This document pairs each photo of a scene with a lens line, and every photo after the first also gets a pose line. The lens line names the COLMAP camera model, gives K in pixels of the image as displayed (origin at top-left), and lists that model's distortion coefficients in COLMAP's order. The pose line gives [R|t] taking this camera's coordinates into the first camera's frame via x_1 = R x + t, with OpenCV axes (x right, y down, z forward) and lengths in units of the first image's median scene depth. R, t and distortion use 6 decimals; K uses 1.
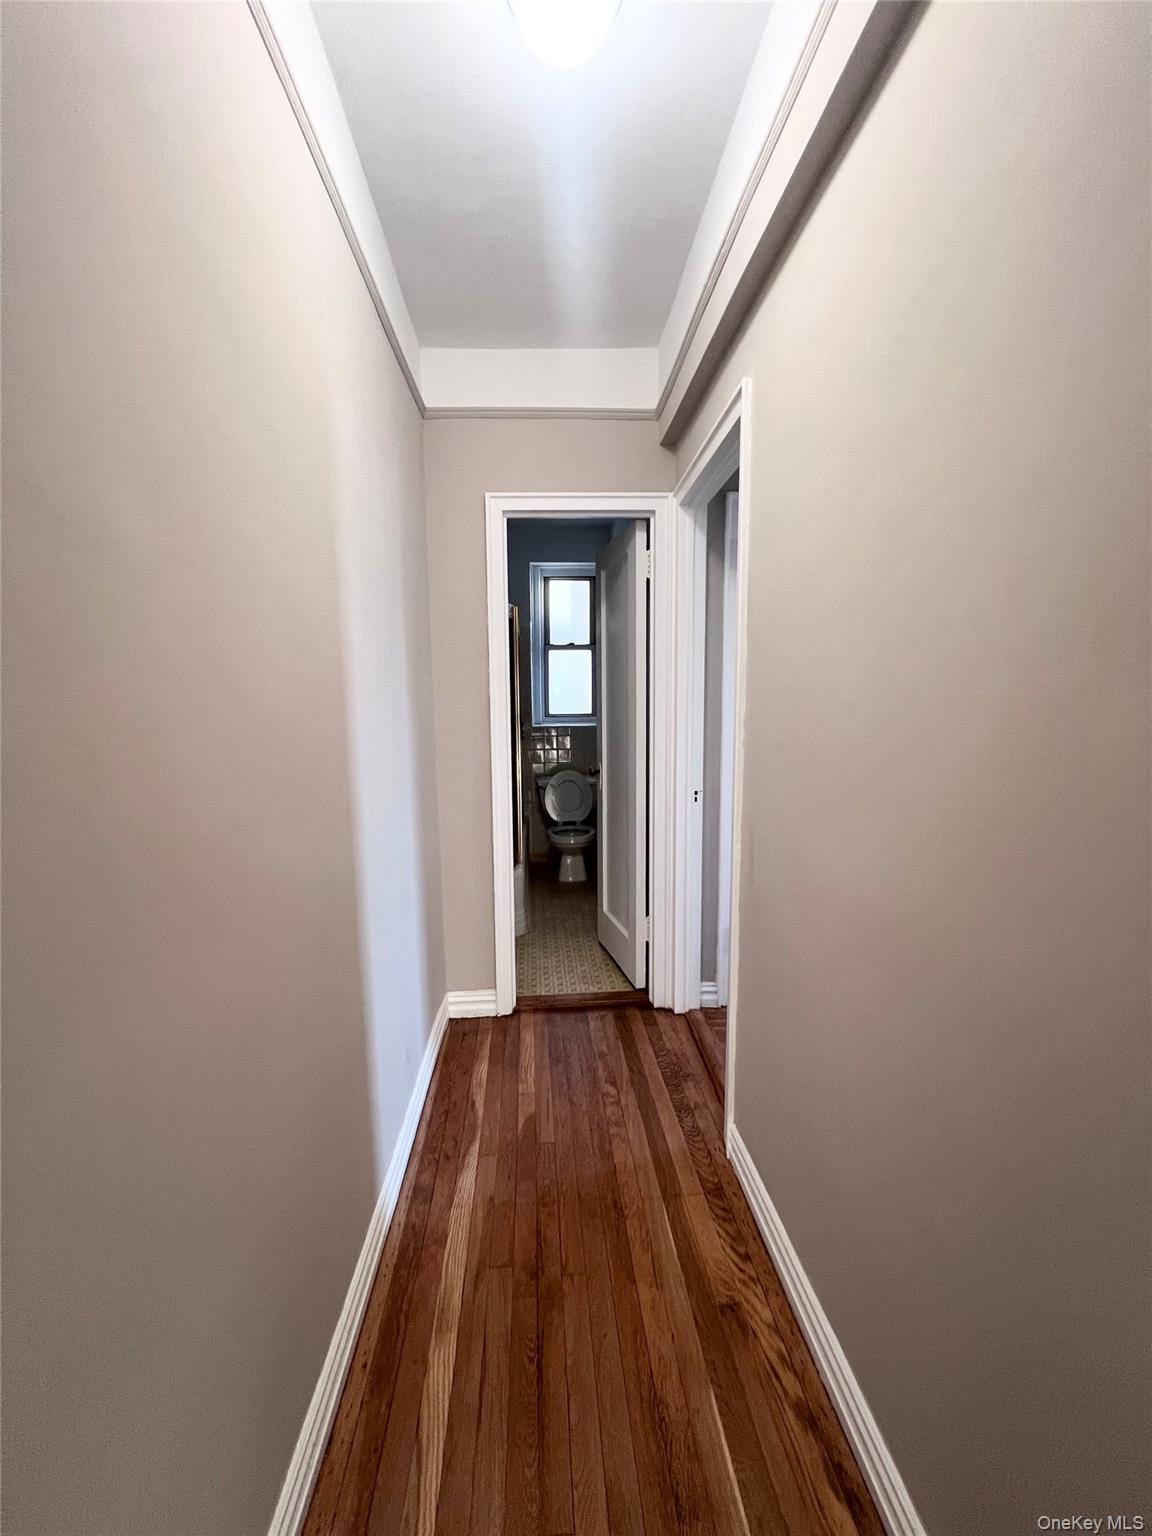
lens RADIAL K [[611.9, 0, 575.7], [0, 611.9, 767.1], [0, 0, 1]] dist [-0.009765, -0.000081]
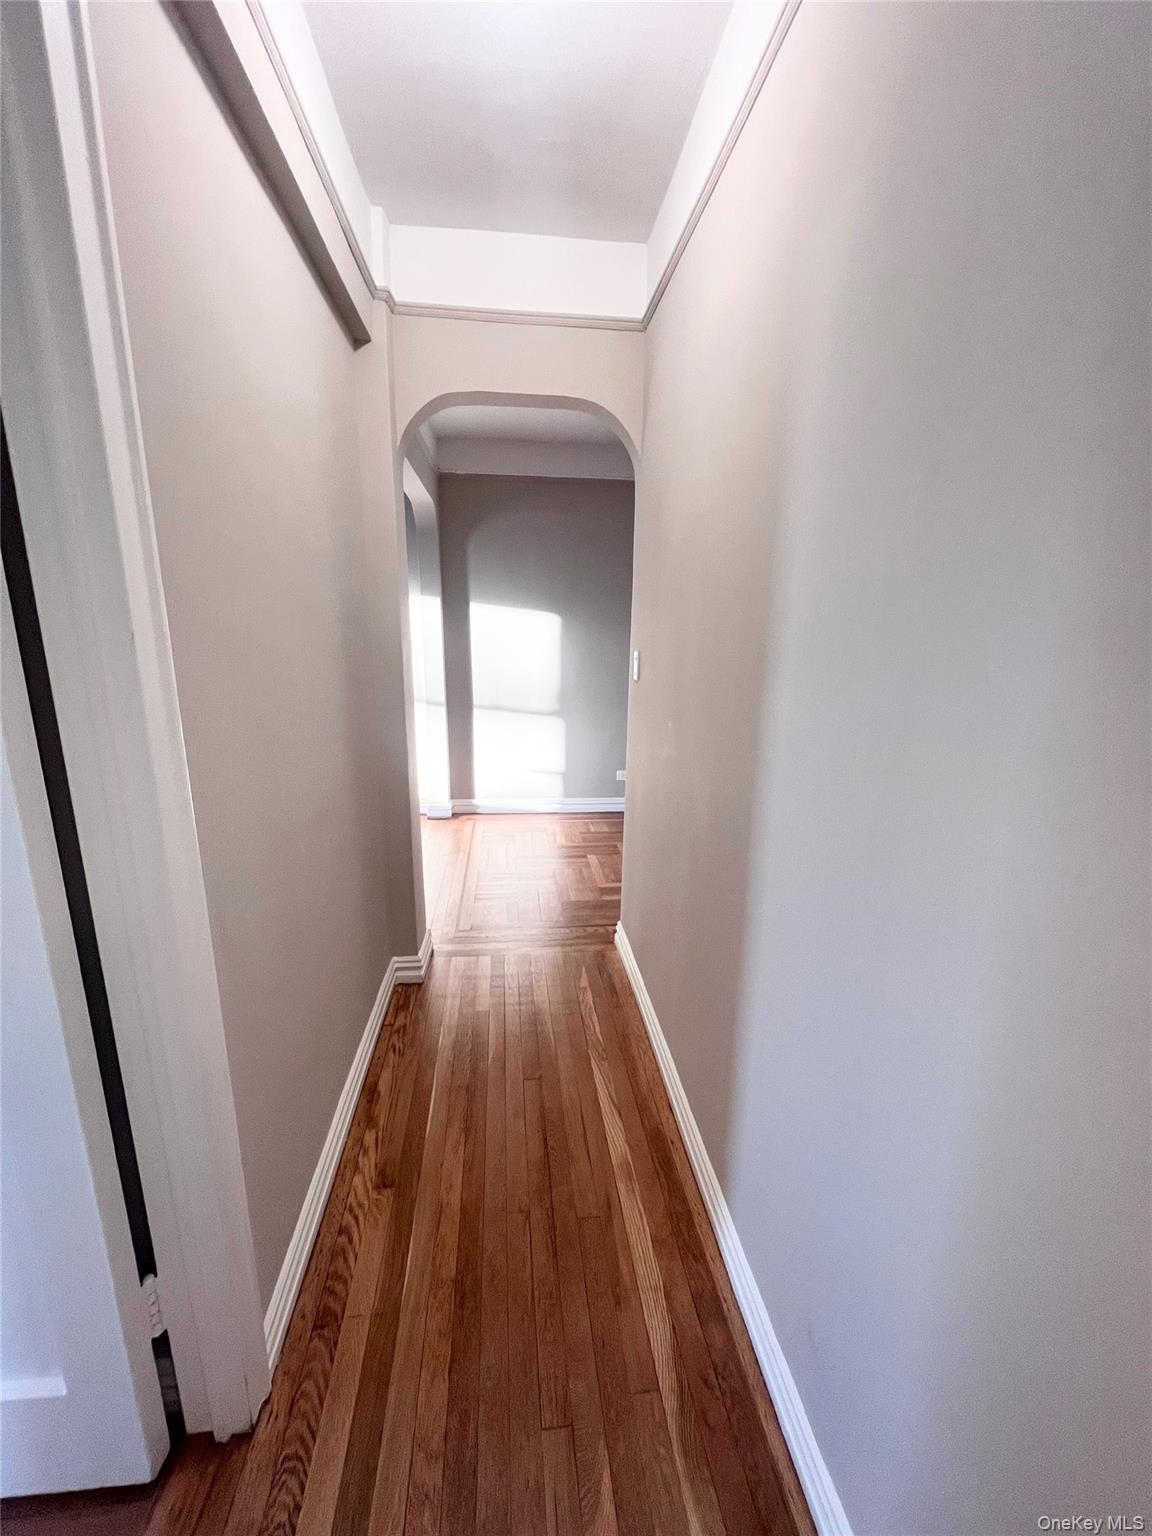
lens RADIAL K [[611.9, 0, 573.3], [0, 611.9, 771.0], [0, 0, 1]] dist [-0.009765, -0.000081]
pose [[-0.998993, 0.006386, -0.044415, -0.054227], [-0.008864, 0.942234, 0.334838, -0.229865], [0.043987, 0.334895, -0.941228, 1.675562]]
